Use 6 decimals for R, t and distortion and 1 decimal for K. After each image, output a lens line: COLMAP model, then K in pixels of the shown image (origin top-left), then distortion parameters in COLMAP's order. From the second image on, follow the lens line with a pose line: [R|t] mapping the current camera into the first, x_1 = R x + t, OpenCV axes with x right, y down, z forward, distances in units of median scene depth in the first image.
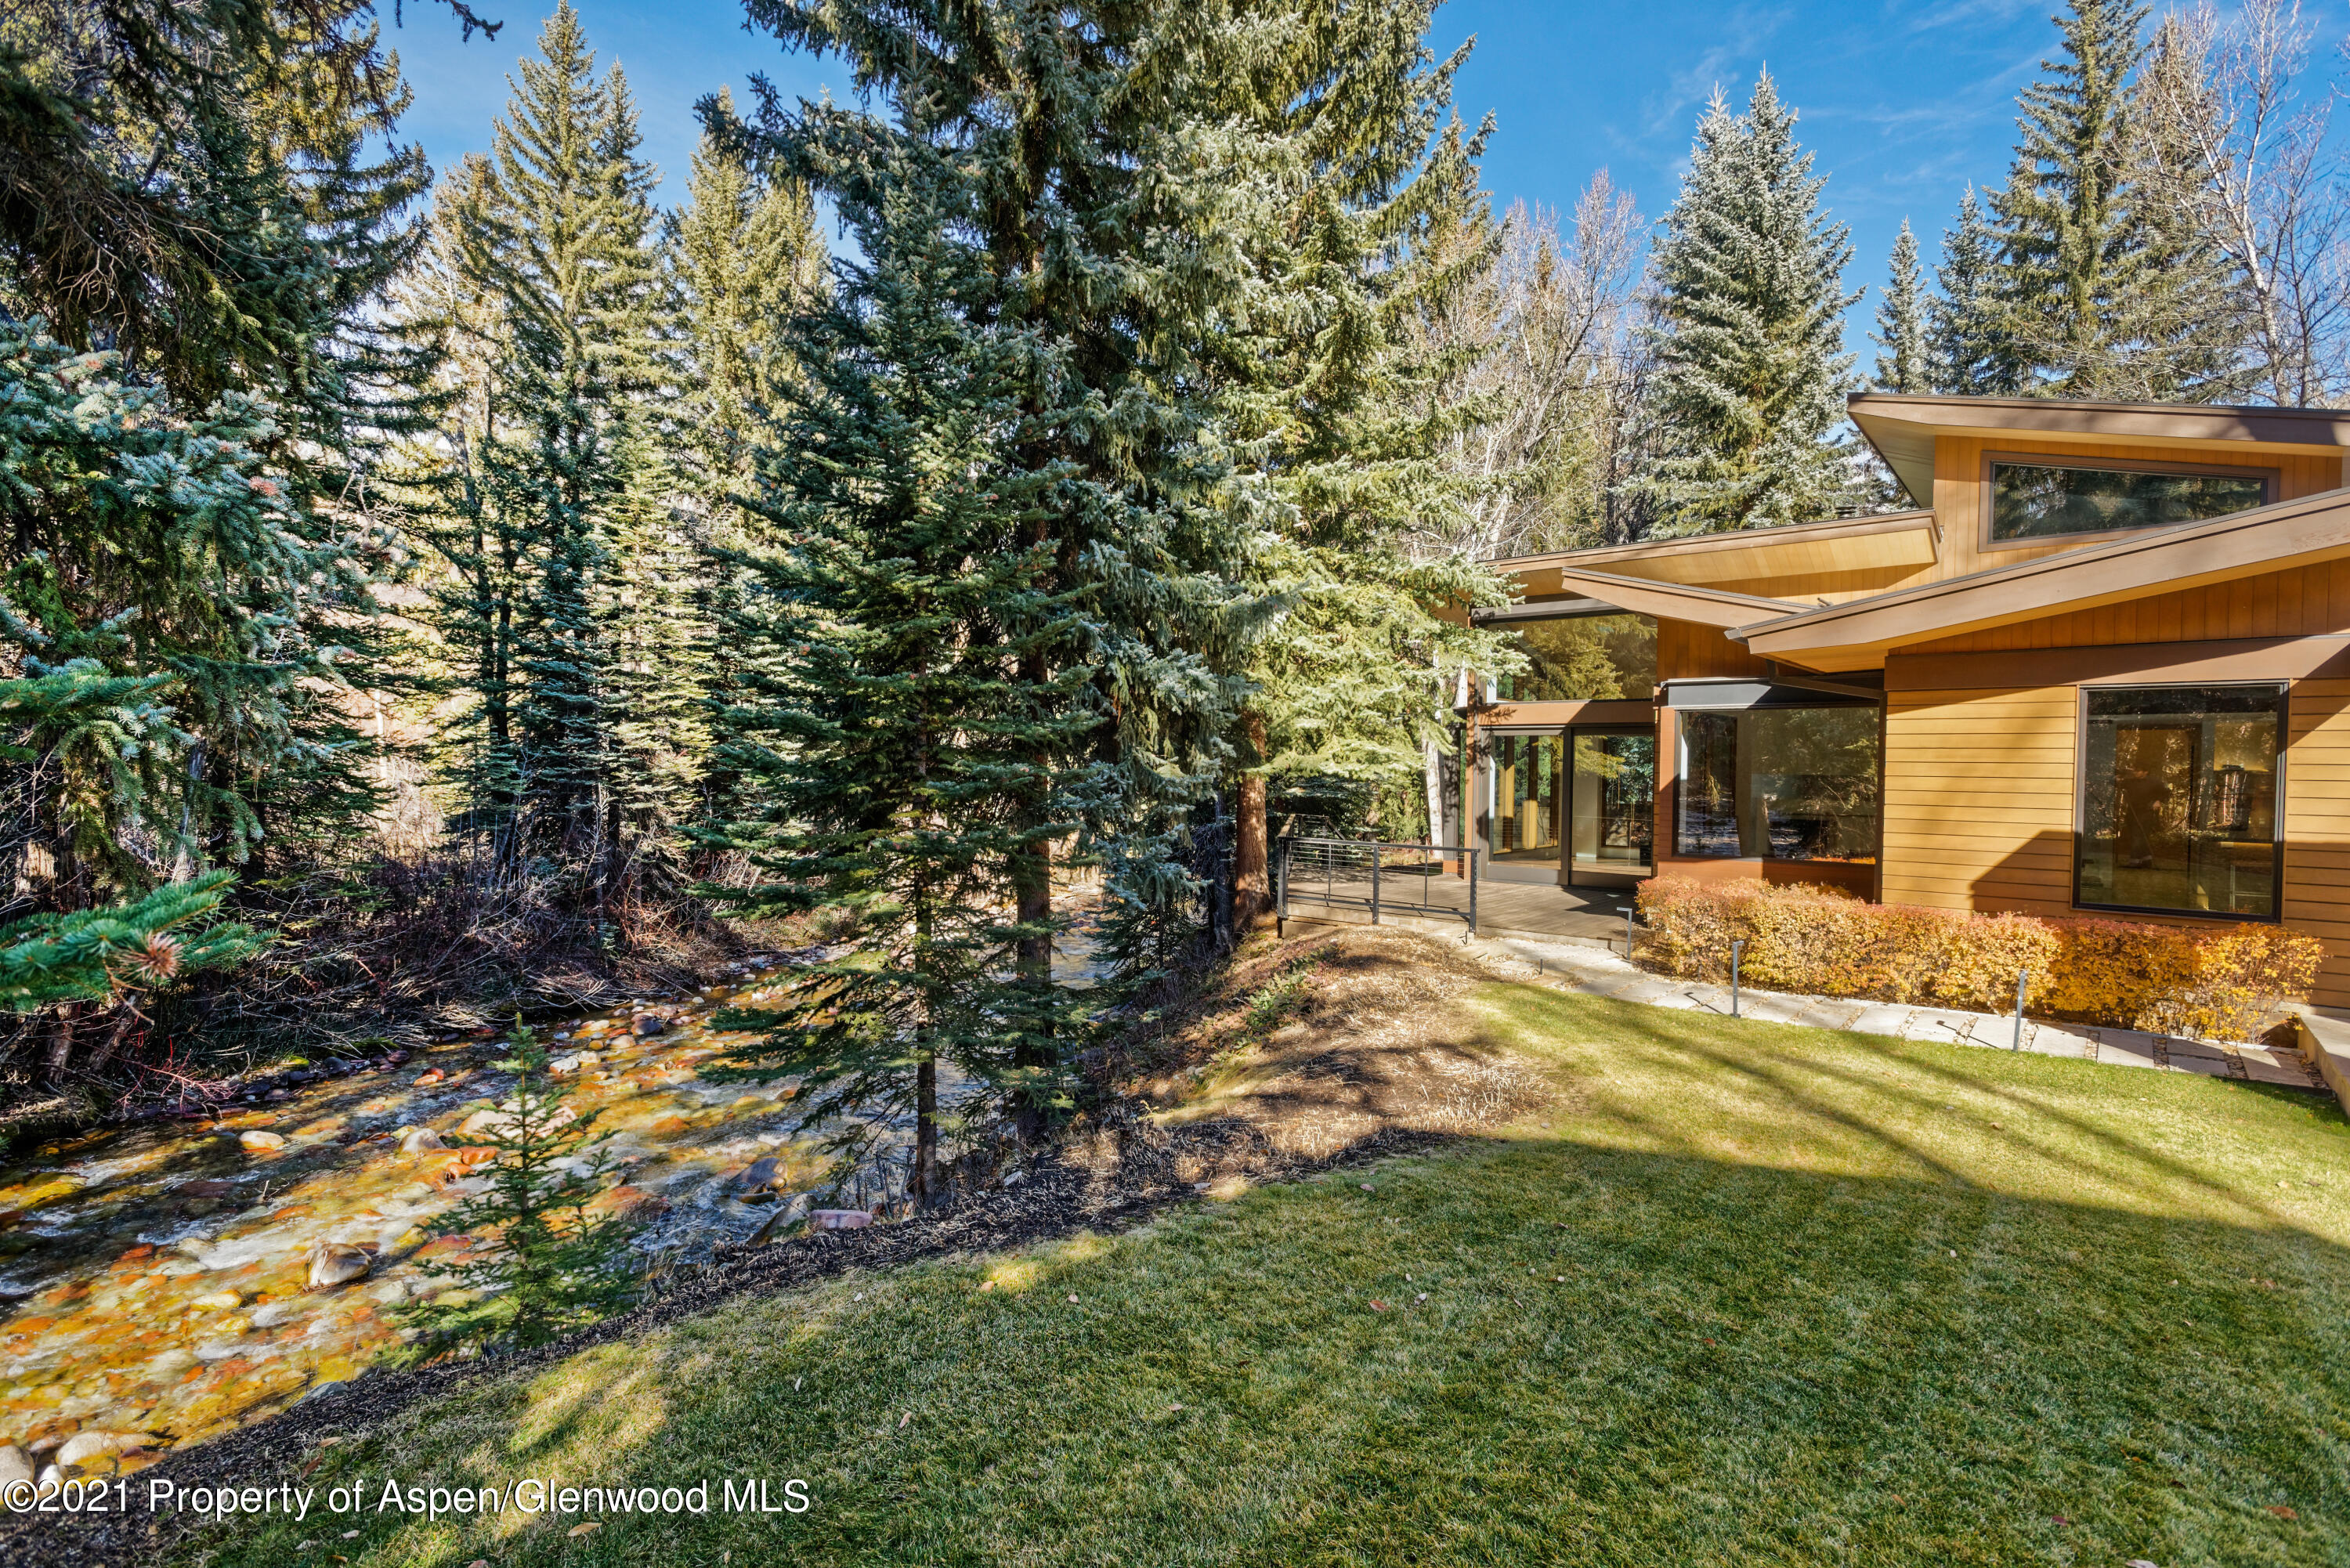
lens RADIAL K [[1132.6, 0, 1175.1], [0, 1132.6, 768.5], [0, 0, 1]] dist [0.004080, 0.001511]
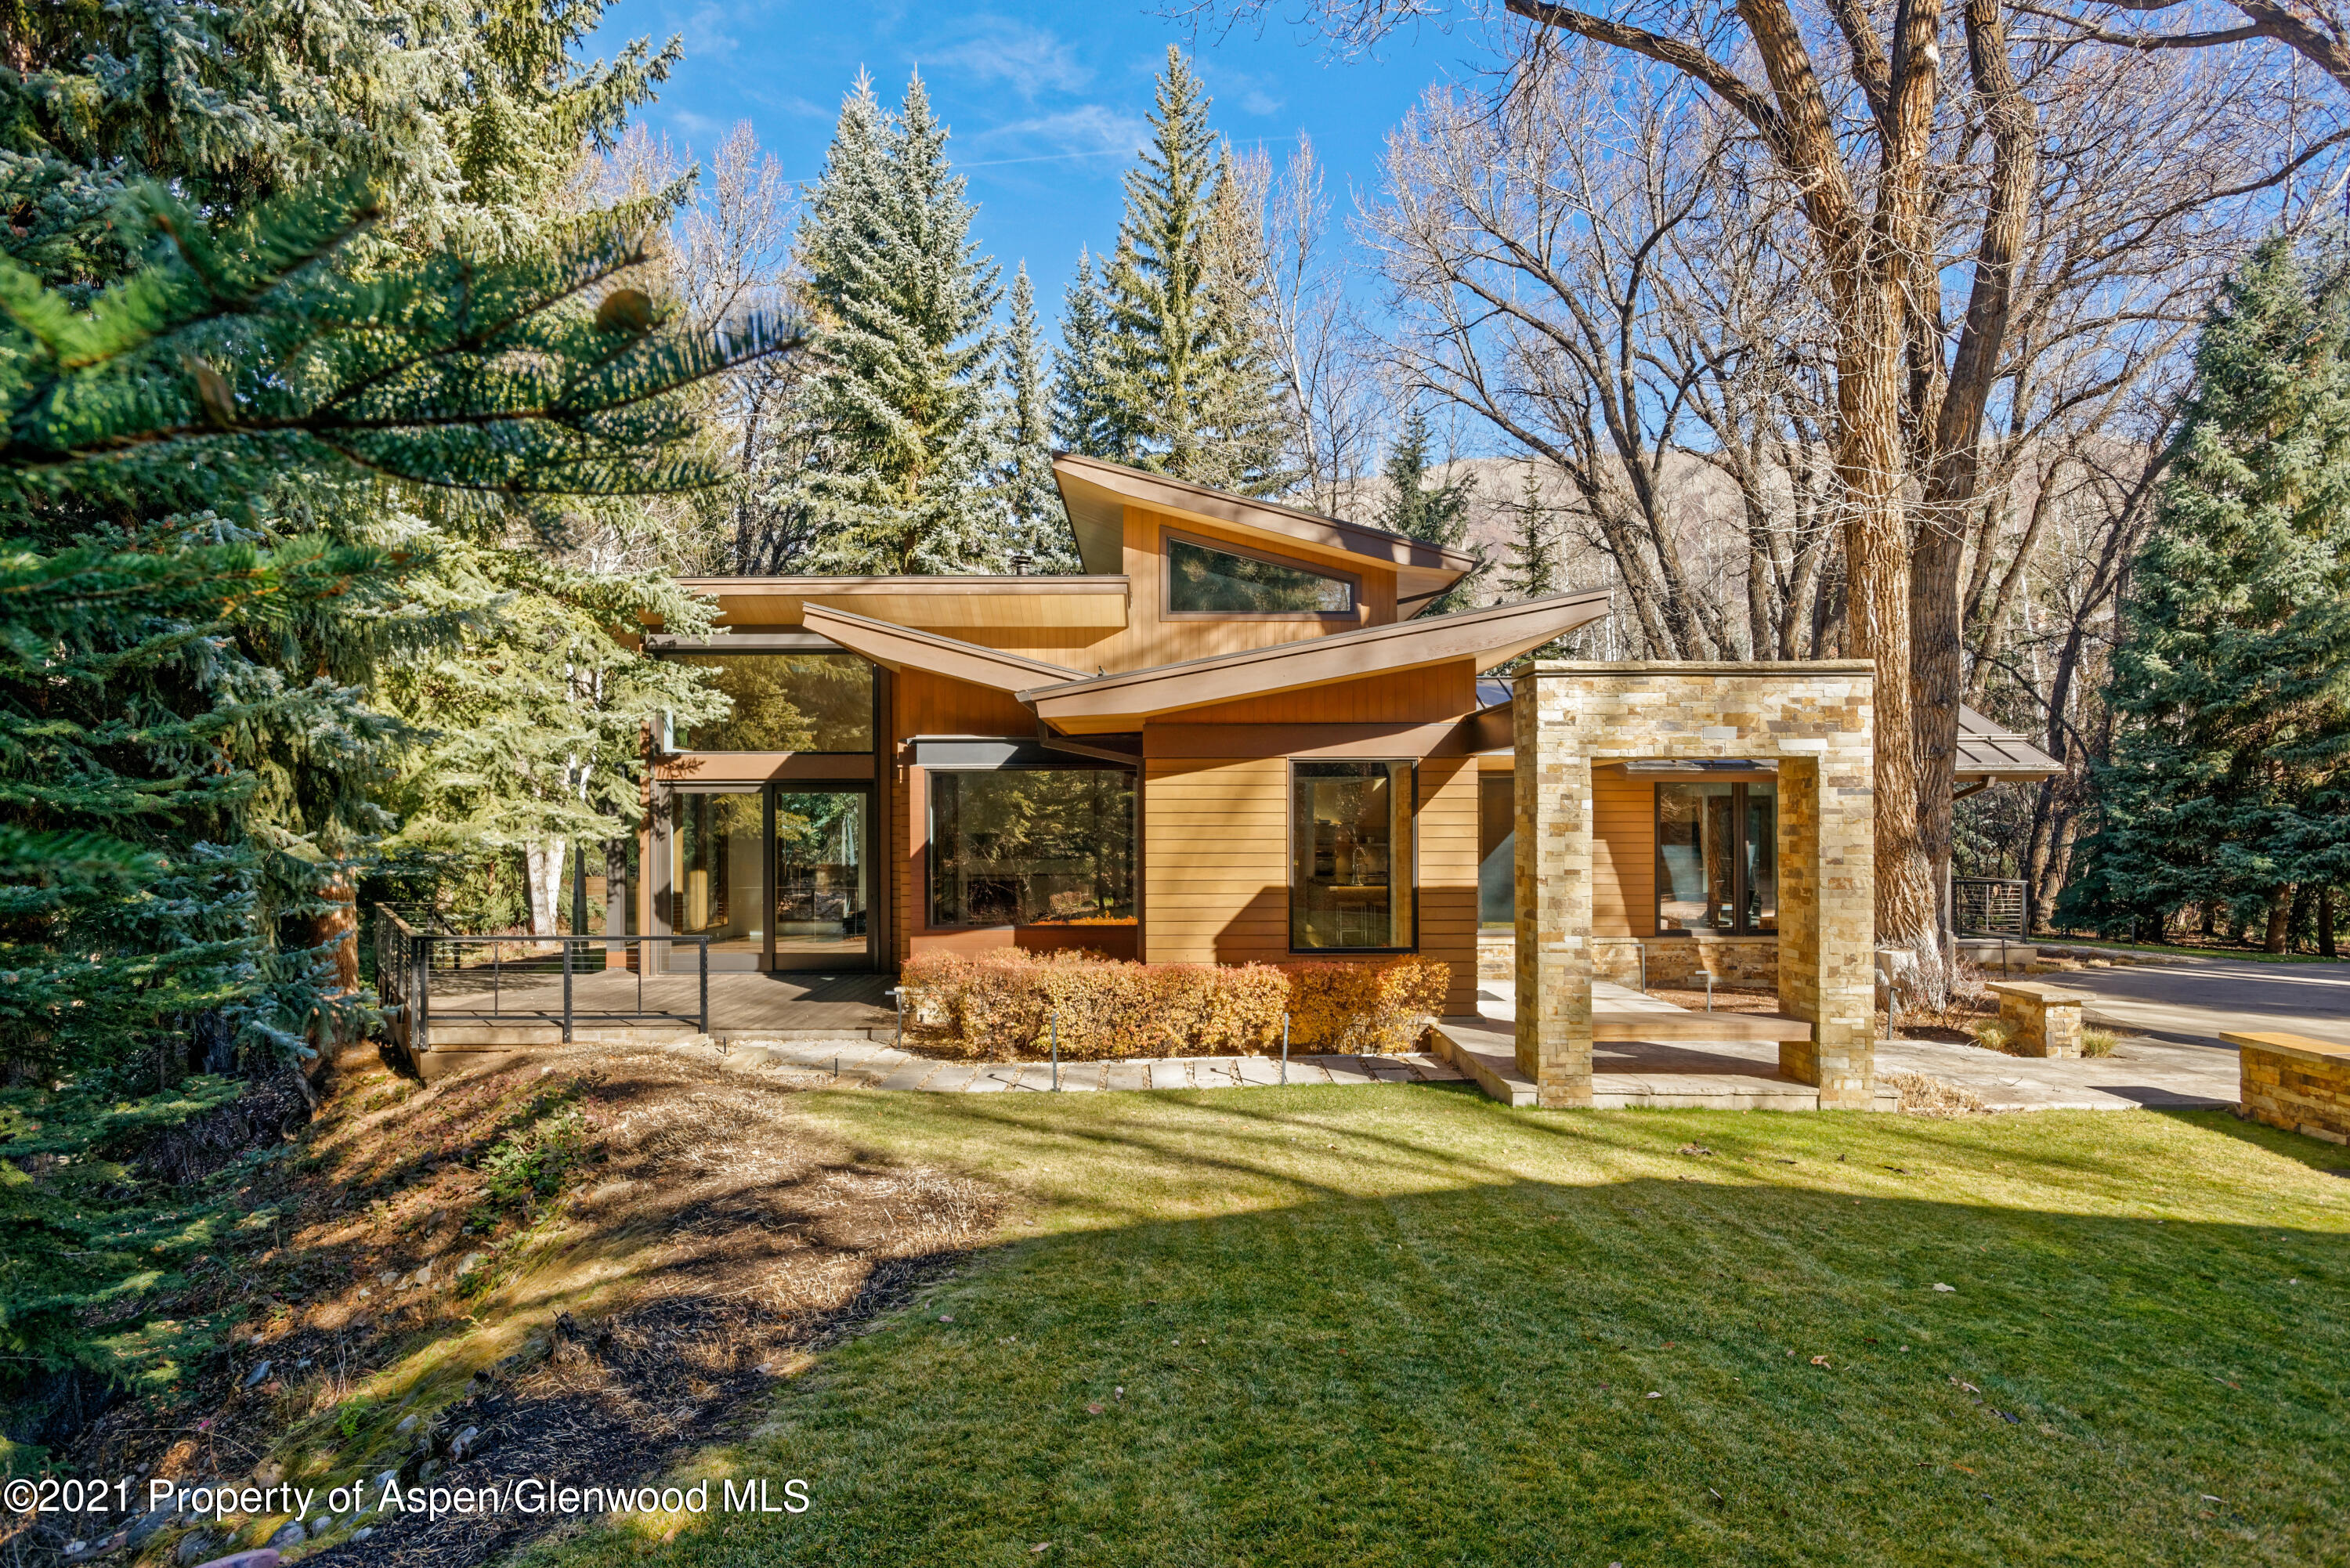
lens RADIAL K [[1446.4, 0, 1167.8], [0, 1446.4, 774.5], [0, 0, 1]] dist [-0.004834, 0.001718]
pose [[0.745991, 0.006220, 0.665927, -0.171426], [0.013676, 0.999602, -0.024656, -0.014338], [-0.665816, 0.027500, 0.745609, -0.001718]]
